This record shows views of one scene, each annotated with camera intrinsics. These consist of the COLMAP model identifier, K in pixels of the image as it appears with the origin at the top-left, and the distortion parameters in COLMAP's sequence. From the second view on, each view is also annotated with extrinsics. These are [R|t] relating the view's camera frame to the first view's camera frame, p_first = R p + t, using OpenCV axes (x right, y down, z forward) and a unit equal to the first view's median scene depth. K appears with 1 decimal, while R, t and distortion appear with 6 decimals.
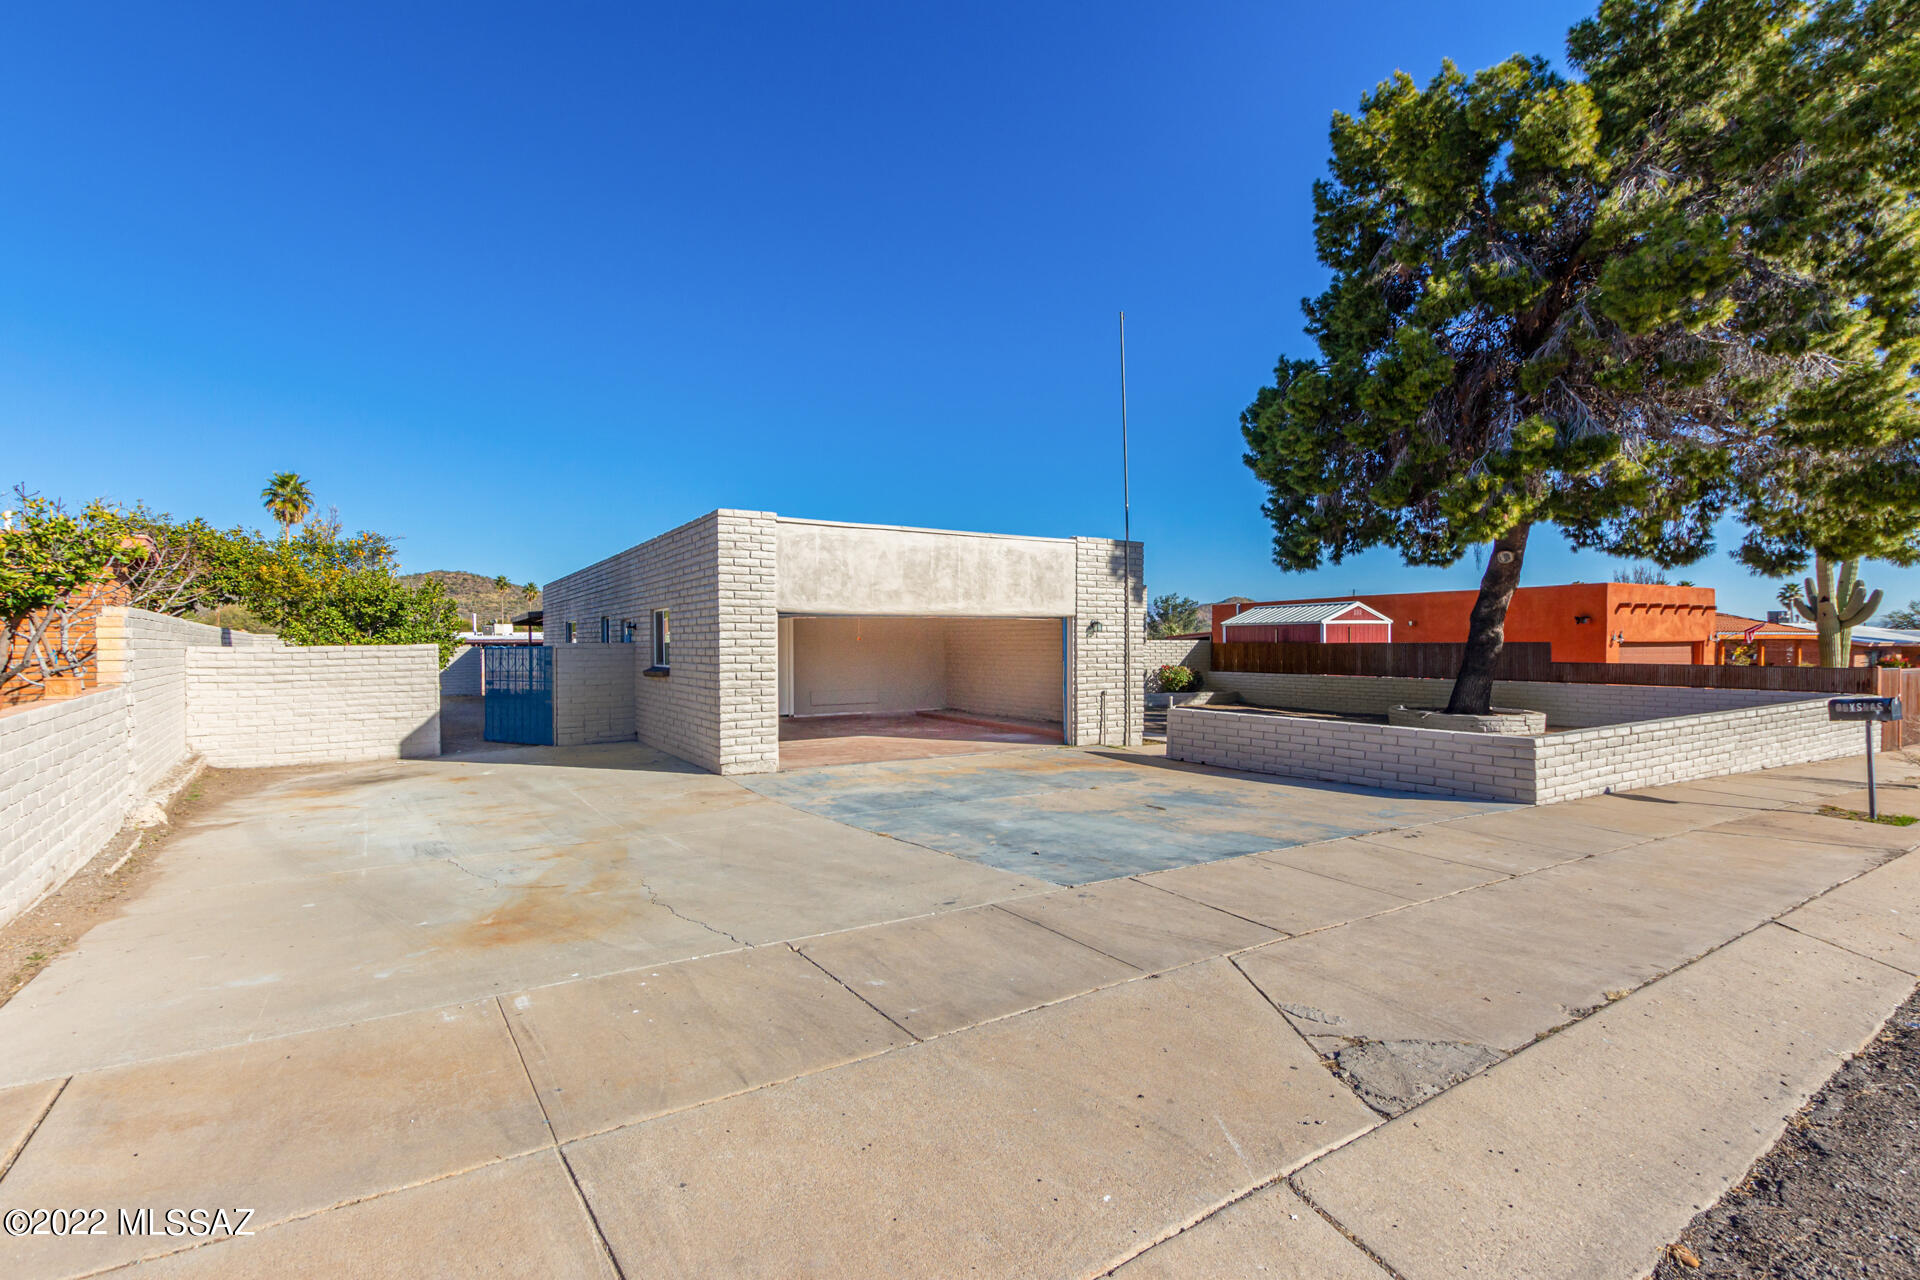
lens RADIAL K [[891.3, 0, 956.1], [0, 891.3, 652.4], [0, 0, 1]] dist [0.004589, 0.000140]
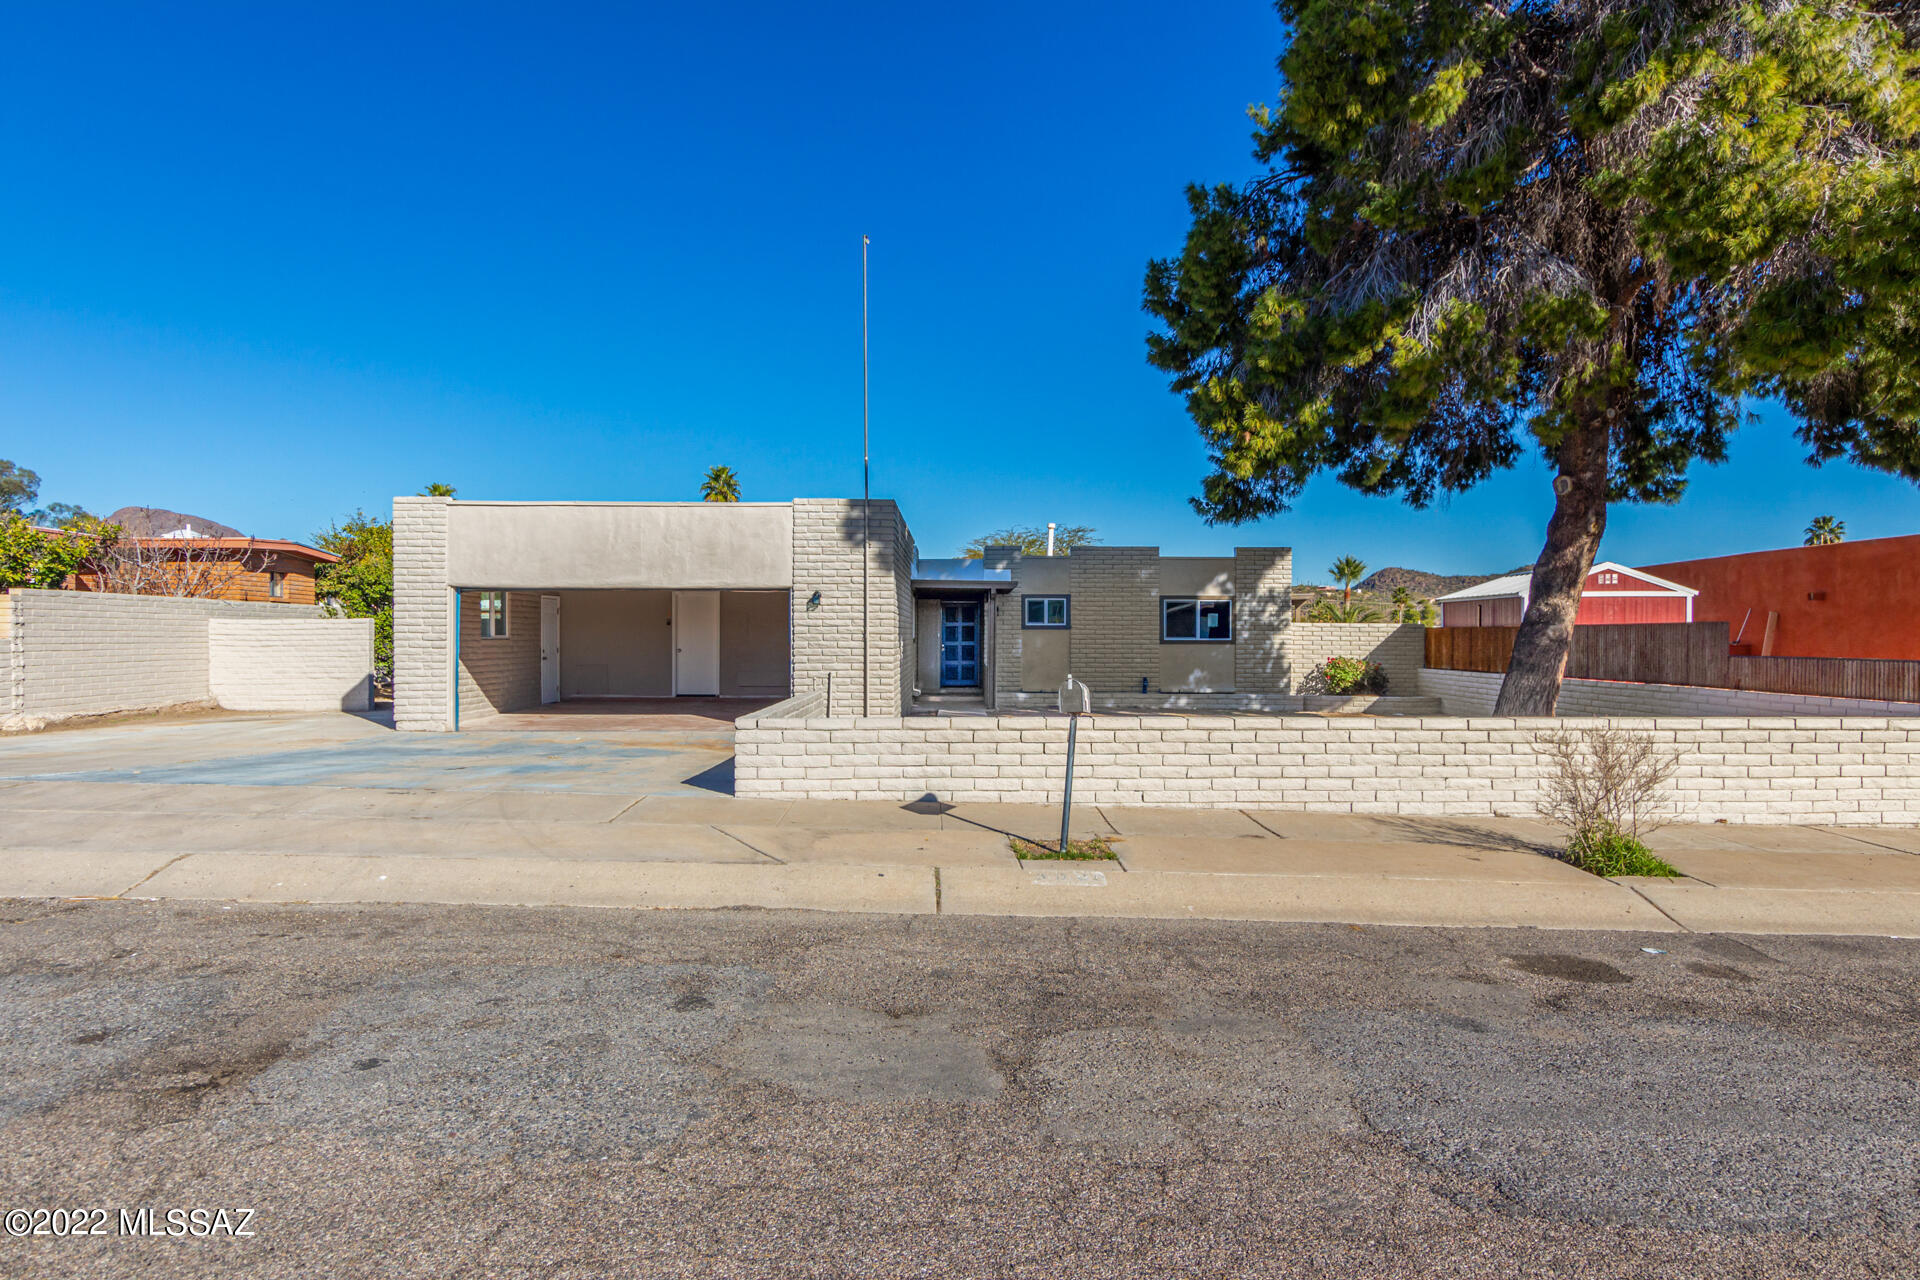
lens RADIAL K [[1124.1, 0, 962.5], [0, 1124.1, 634.9], [0, 0, 1]] dist [0.002662, 0.000819]
pose [[0.845169, 0.007419, -0.534448, 0.876014], [-0.013030, 0.999892, -0.006725, 0.012159], [0.534341, 0.012648, 0.845174, 0.134710]]
